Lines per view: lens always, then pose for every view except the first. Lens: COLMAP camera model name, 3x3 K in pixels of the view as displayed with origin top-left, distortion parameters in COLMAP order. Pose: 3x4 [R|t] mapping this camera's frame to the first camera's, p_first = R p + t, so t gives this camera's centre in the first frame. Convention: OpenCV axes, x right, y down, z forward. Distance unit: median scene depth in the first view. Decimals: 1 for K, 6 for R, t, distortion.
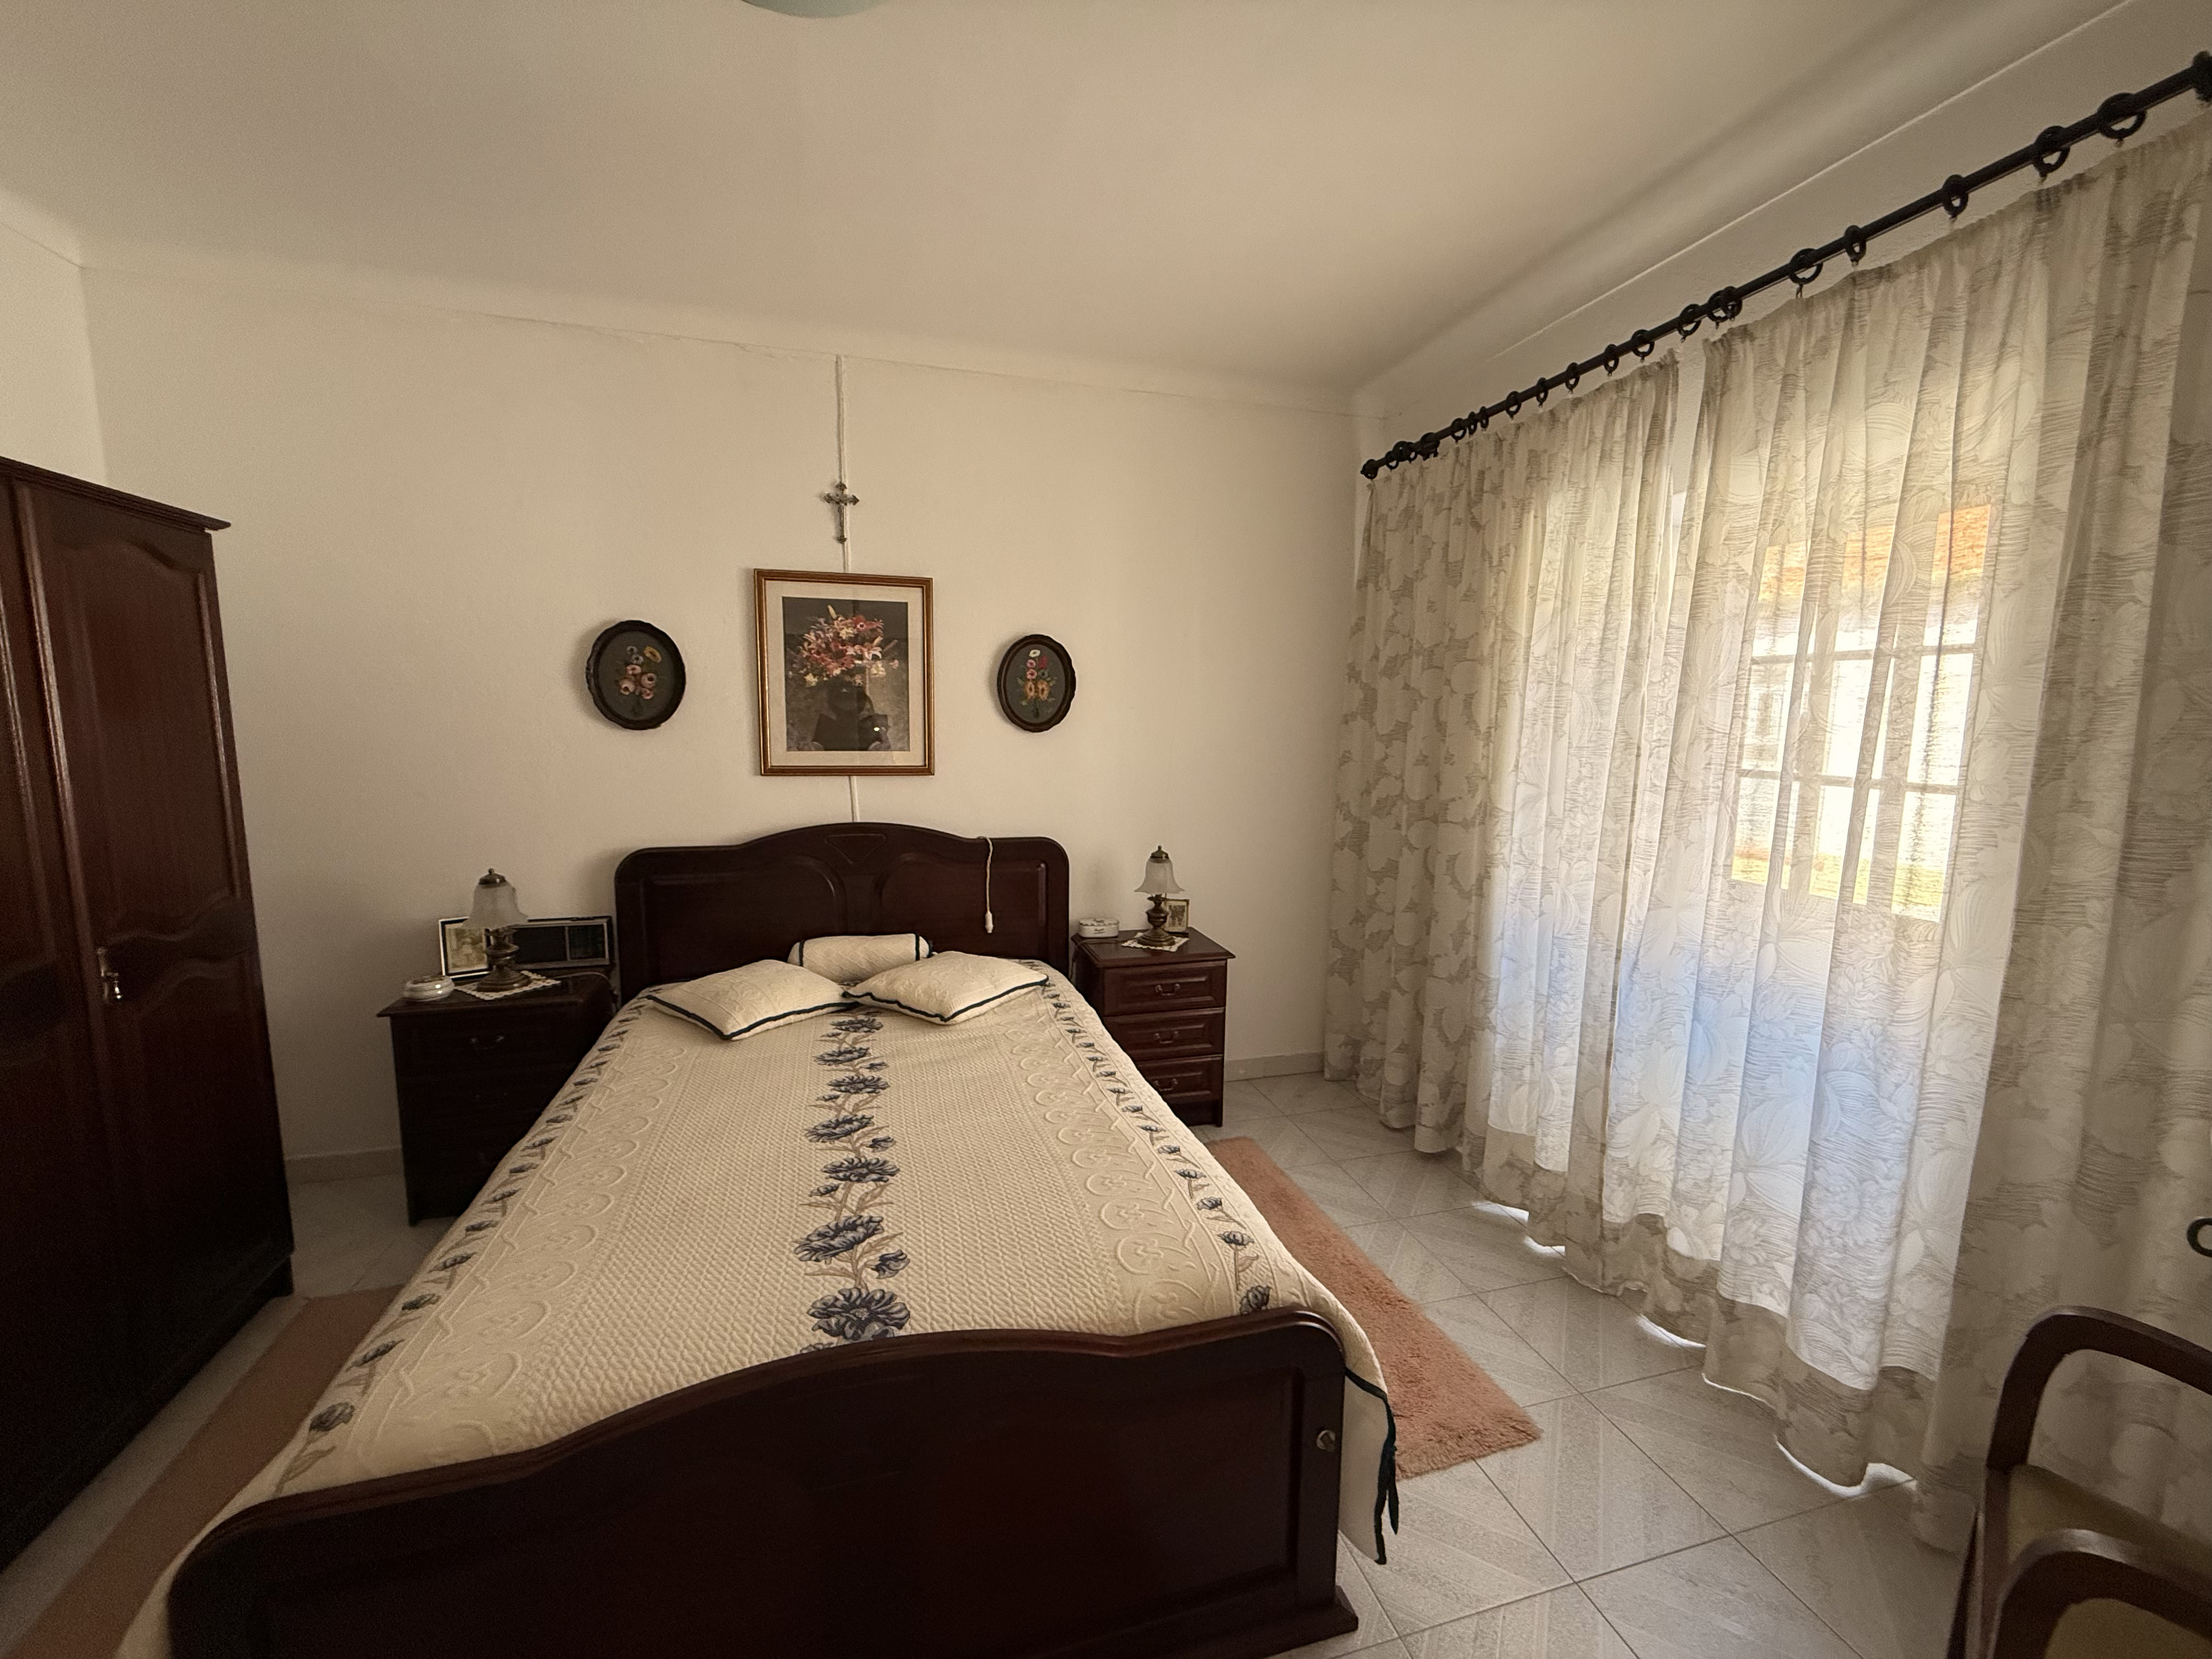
lens RADIAL K [[879.3, 0, 1099.8], [0, 879.3, 829.1], [0, 0, 1]] dist [-0.002961, 0.000438]
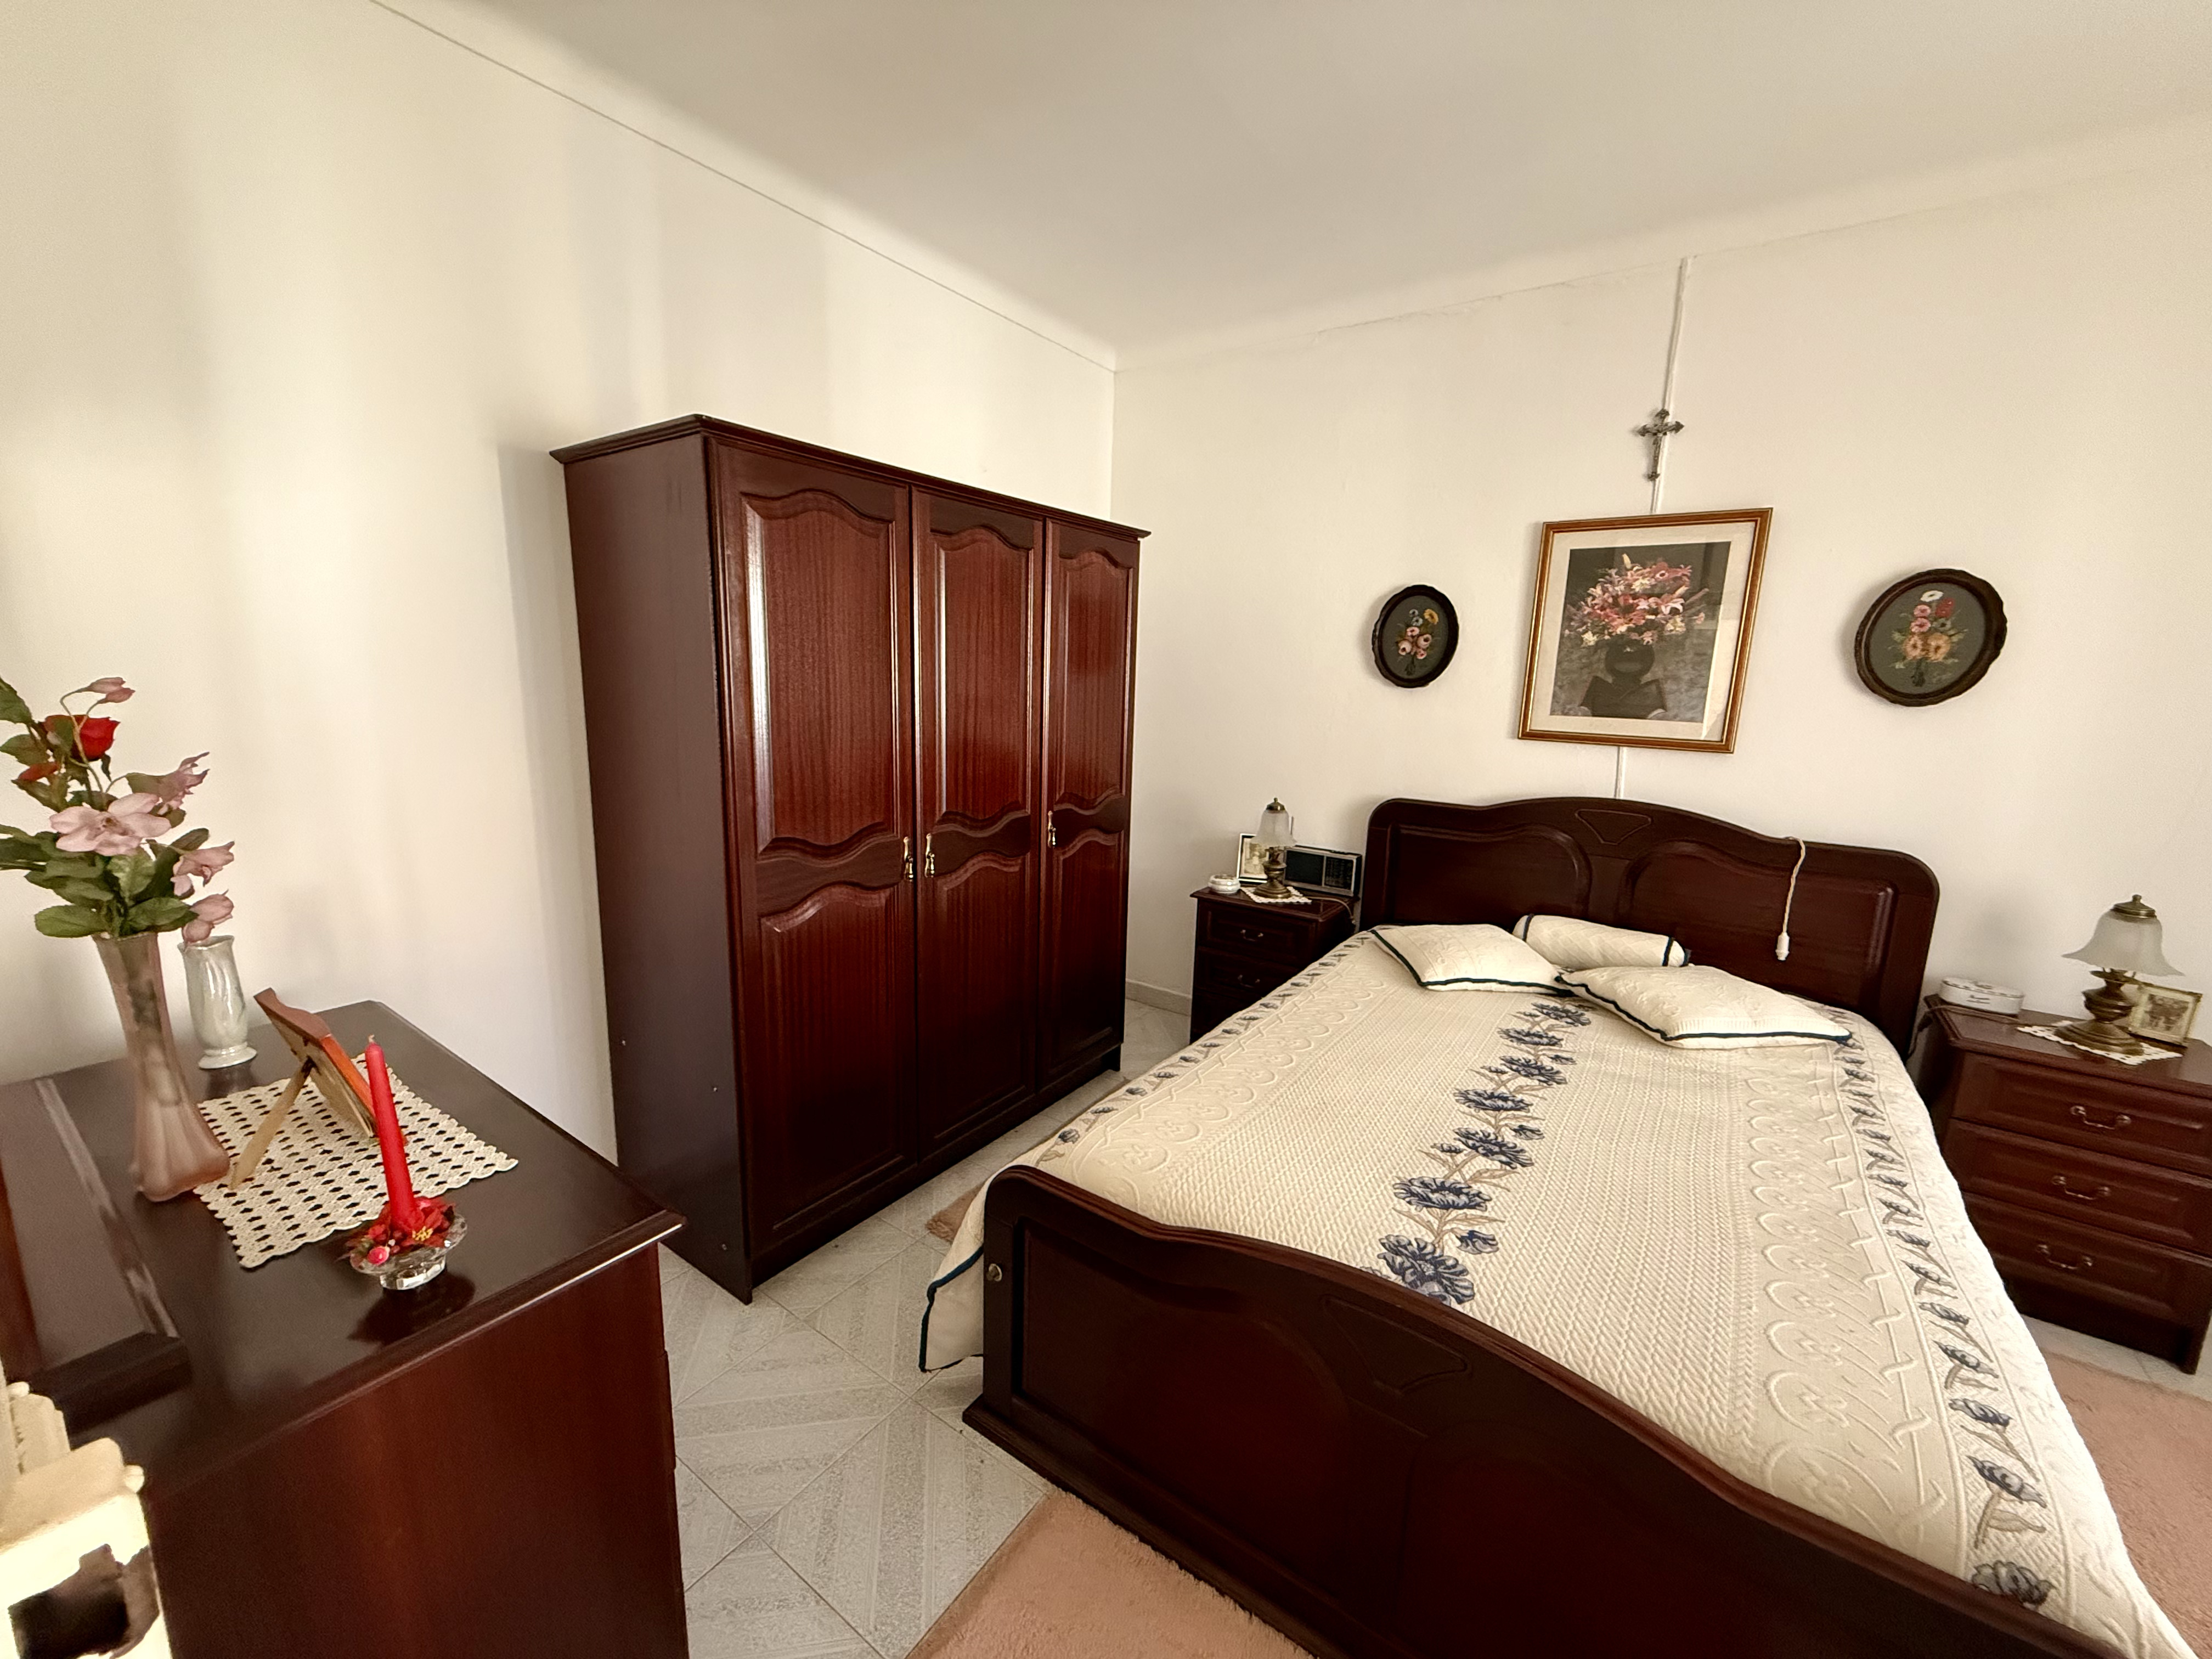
lens RADIAL K [[879.3, 0, 1103.1], [0, 879.3, 832.7], [0, 0, 1]] dist [-0.002961, 0.000438]
pose [[0.626547, 0.148734, -0.765060, 0.100089], [-0.122942, 0.988193, 0.091429, 0.010928], [0.769626, 0.036774, 0.637435, 0.037379]]
